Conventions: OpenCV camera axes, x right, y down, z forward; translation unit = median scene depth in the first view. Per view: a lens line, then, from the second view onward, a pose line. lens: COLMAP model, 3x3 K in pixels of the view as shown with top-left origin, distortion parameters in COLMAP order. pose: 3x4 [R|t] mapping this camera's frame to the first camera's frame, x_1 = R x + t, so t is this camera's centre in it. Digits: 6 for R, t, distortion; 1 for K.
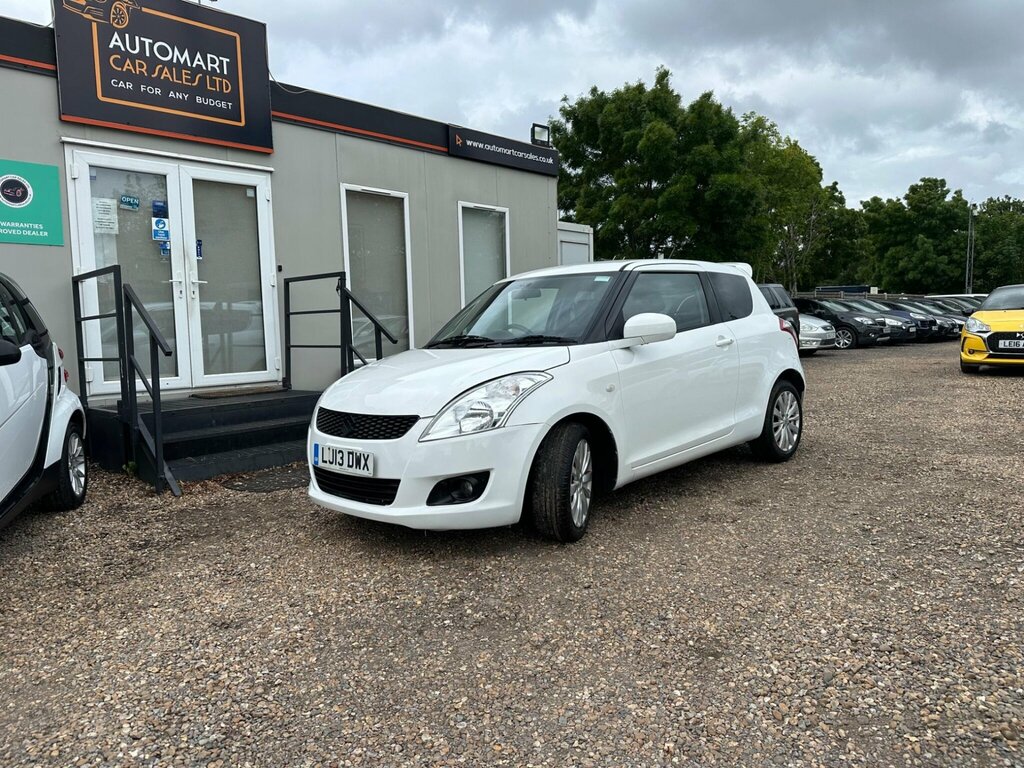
lens RADIAL K [[726.8, 0, 517.0], [0, 726.8, 374.9], [0, 0, 1]] dist [0.037453, -0.048801]
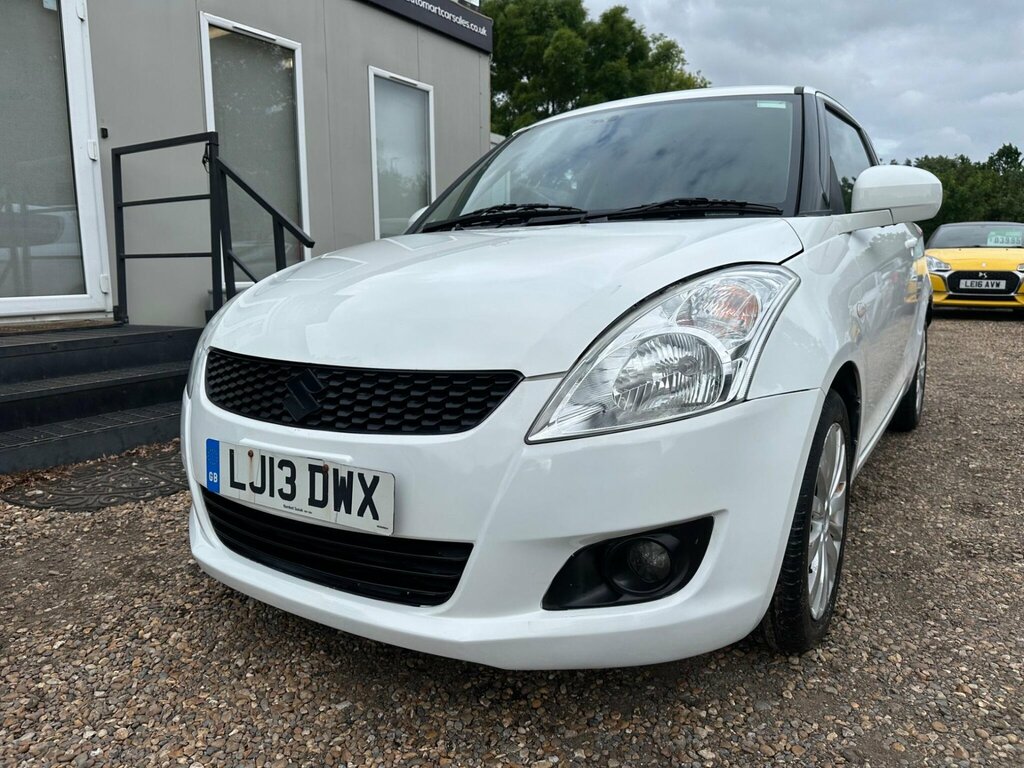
lens RADIAL K [[726.8, 0, 520.0], [0, 726.8, 382.5], [0, 0, 1]] dist [0.037453, -0.048801]
pose [[0.981332, -0.007428, 0.192178, -0.106824], [-0.008759, 0.996491, 0.083245, 0.016201], [-0.192122, -0.083374, 0.977823, 0.330865]]
